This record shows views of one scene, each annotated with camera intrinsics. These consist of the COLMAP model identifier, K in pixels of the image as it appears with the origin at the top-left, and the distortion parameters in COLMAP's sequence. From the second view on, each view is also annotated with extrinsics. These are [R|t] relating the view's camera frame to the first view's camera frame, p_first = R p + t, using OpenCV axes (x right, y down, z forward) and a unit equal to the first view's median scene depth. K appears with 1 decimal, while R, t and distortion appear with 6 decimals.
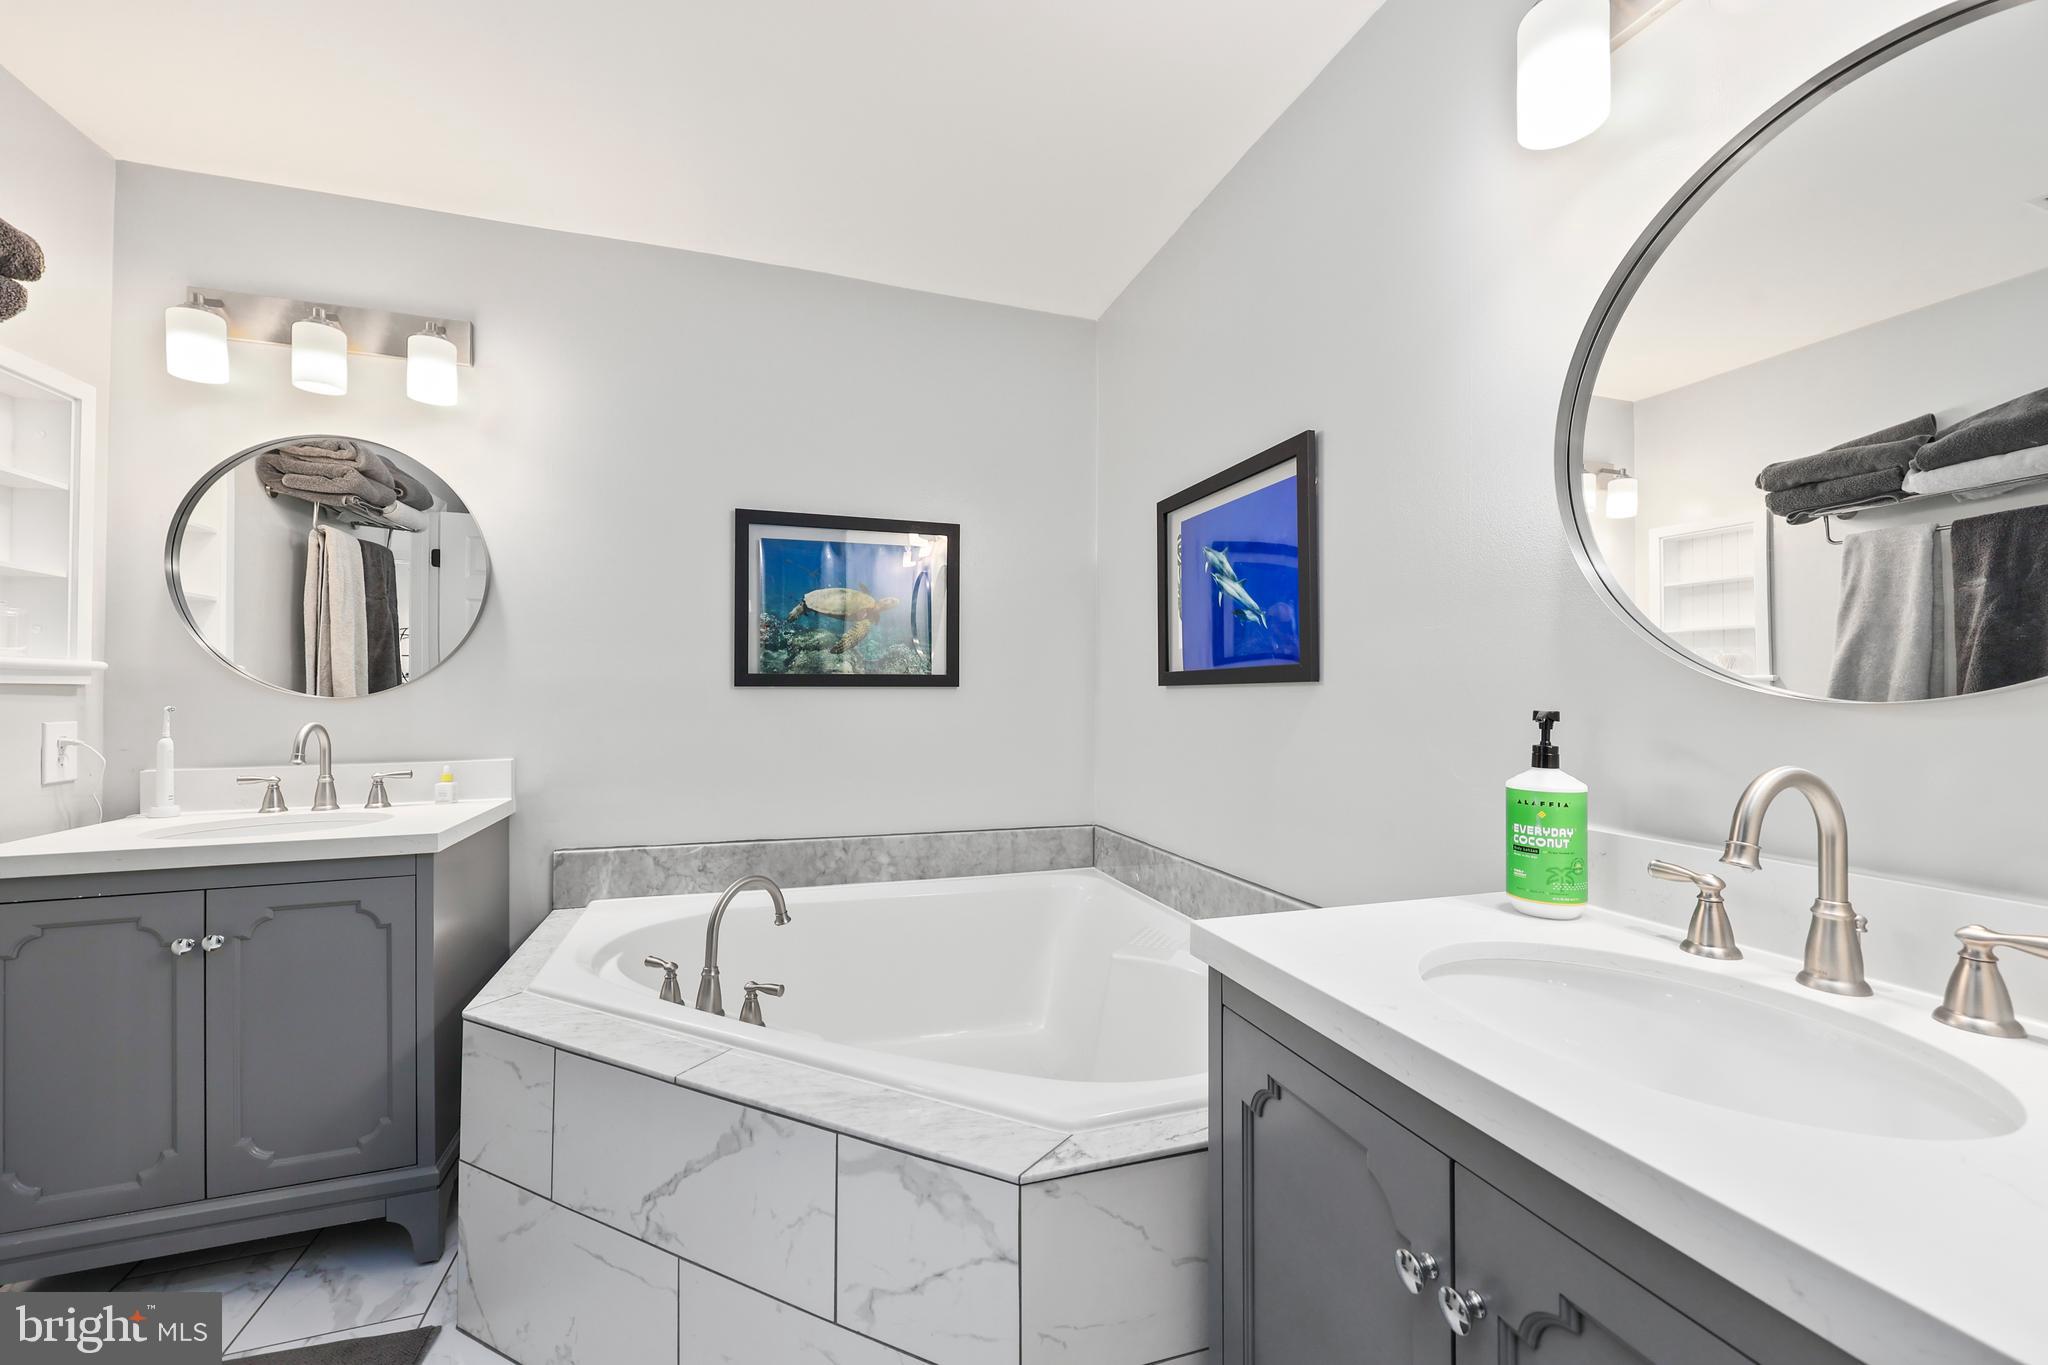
lens RADIAL K [[825.1, 0, 1024.0], [0, 825.1, 682.5], [0, 0, 1]] dist [0.000055, -0.000057]
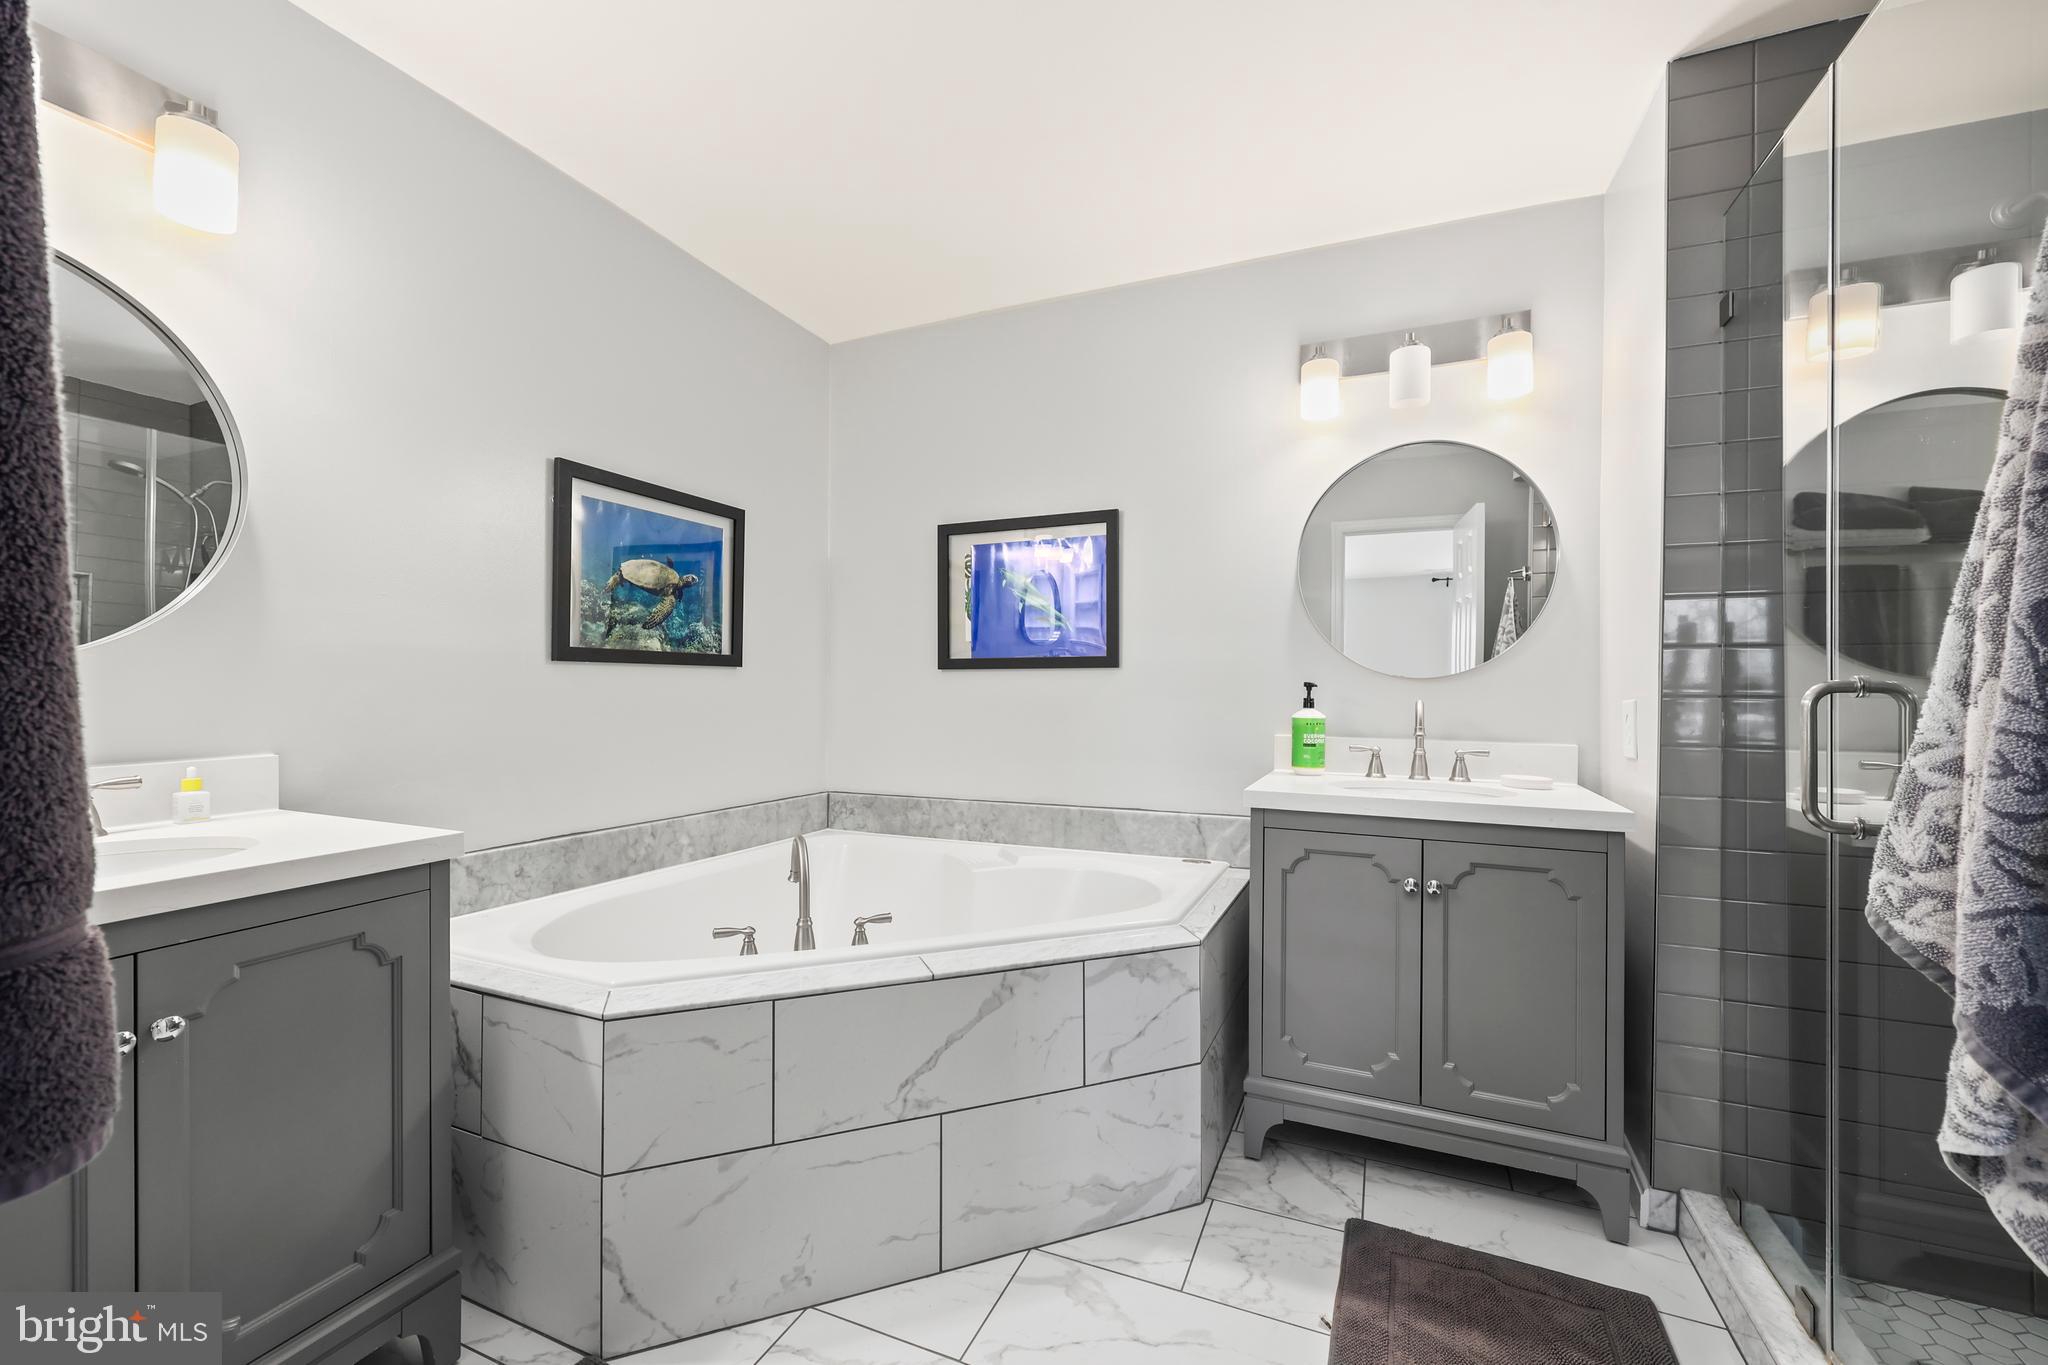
lens RADIAL K [[831.1, 0, 1032.7], [0, 831.1, 687.5], [0, 0, 1]] dist [0.001319, 0.000174]
pose [[0.668143, 0.003534, 0.744024, -0.664994], [-0.014398, 0.999863, 0.008181, 0.018646], [-0.743893, -0.016179, 0.668103, 0.033074]]
